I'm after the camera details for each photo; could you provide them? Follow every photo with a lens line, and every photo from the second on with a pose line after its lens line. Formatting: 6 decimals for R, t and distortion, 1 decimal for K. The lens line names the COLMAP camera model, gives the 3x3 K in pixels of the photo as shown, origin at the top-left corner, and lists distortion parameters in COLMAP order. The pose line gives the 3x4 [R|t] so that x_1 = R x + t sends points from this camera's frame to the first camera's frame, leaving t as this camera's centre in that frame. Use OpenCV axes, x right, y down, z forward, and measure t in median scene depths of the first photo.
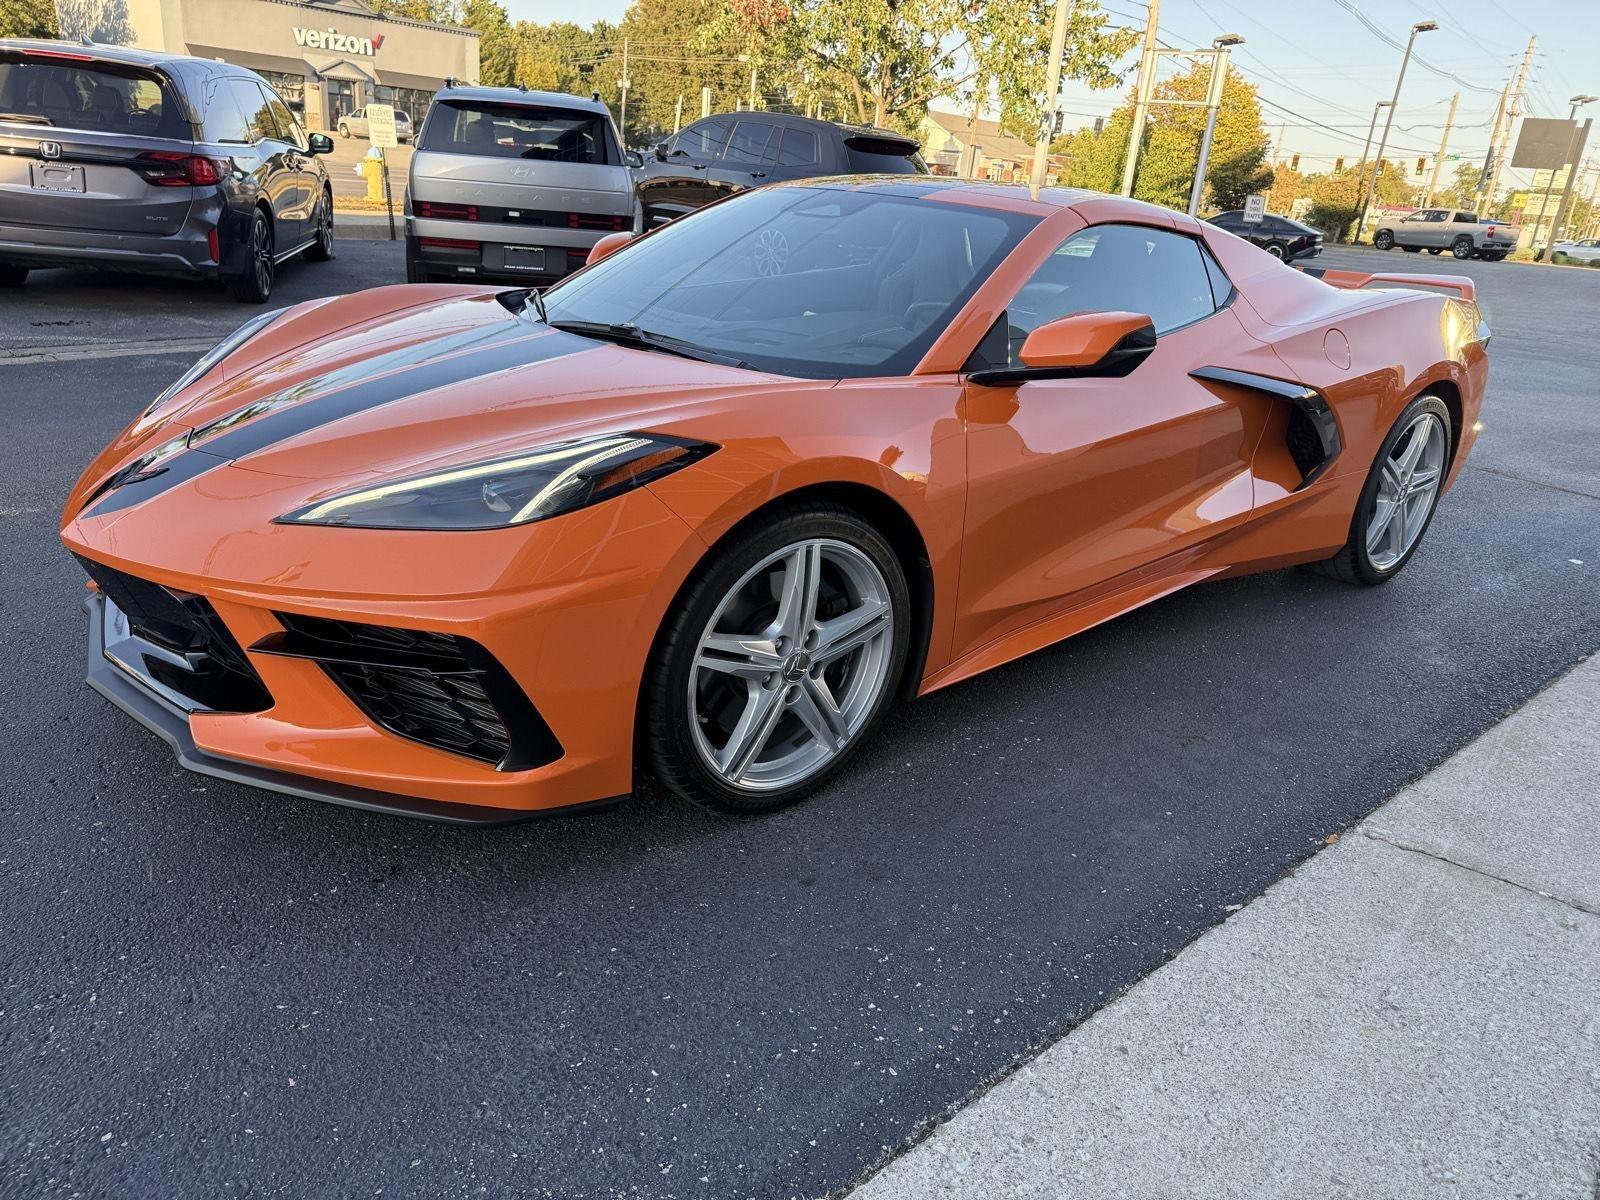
lens RADIAL K [[1097.2, 0, 804.5], [0, 1097.2, 622.8], [0, 0, 1]] dist [0.010779, -0.016132]
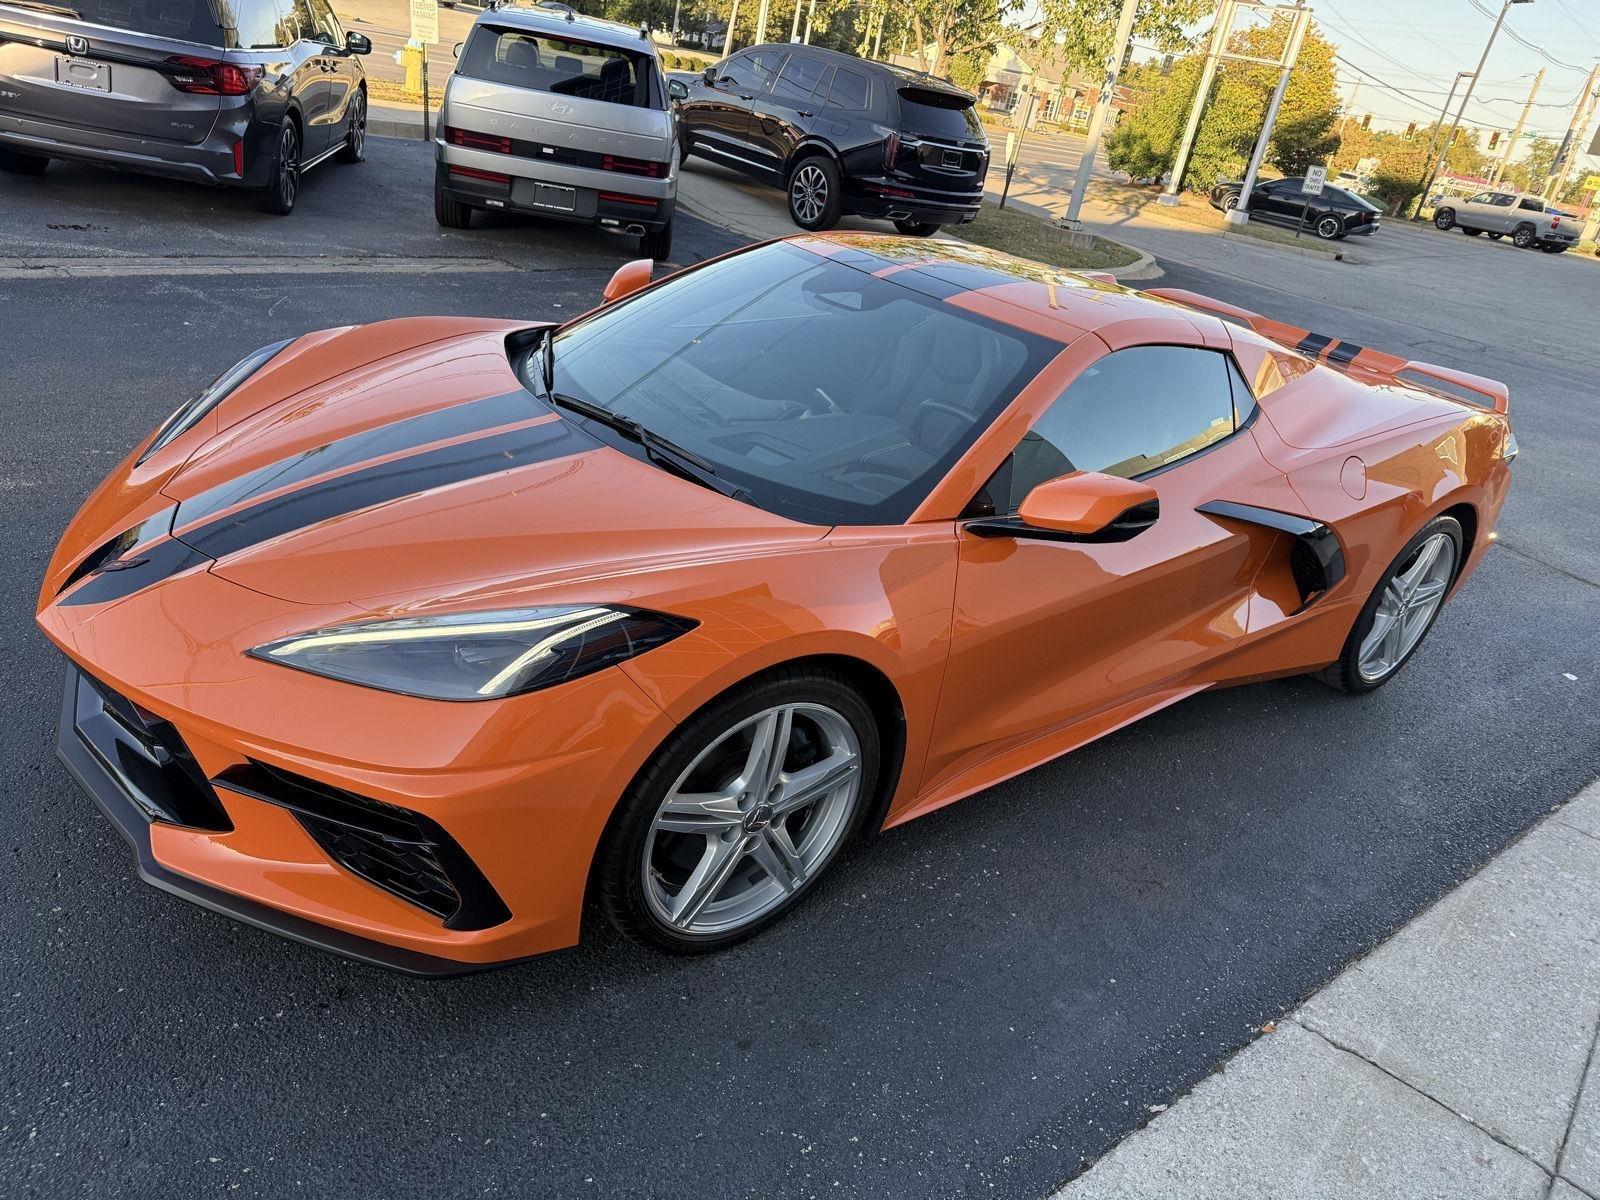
lens RADIAL K [[1099.6, 0, 798.9], [0, 1099.6, 615.8], [0, 0, 1]] dist [0.000972, -0.005348]
pose [[0.994378, 0.105821, -0.003729, 0.012394], [-0.105288, 0.991884, 0.071271, -0.190249], [0.011240, -0.070478, 0.997450, 0.010544]]
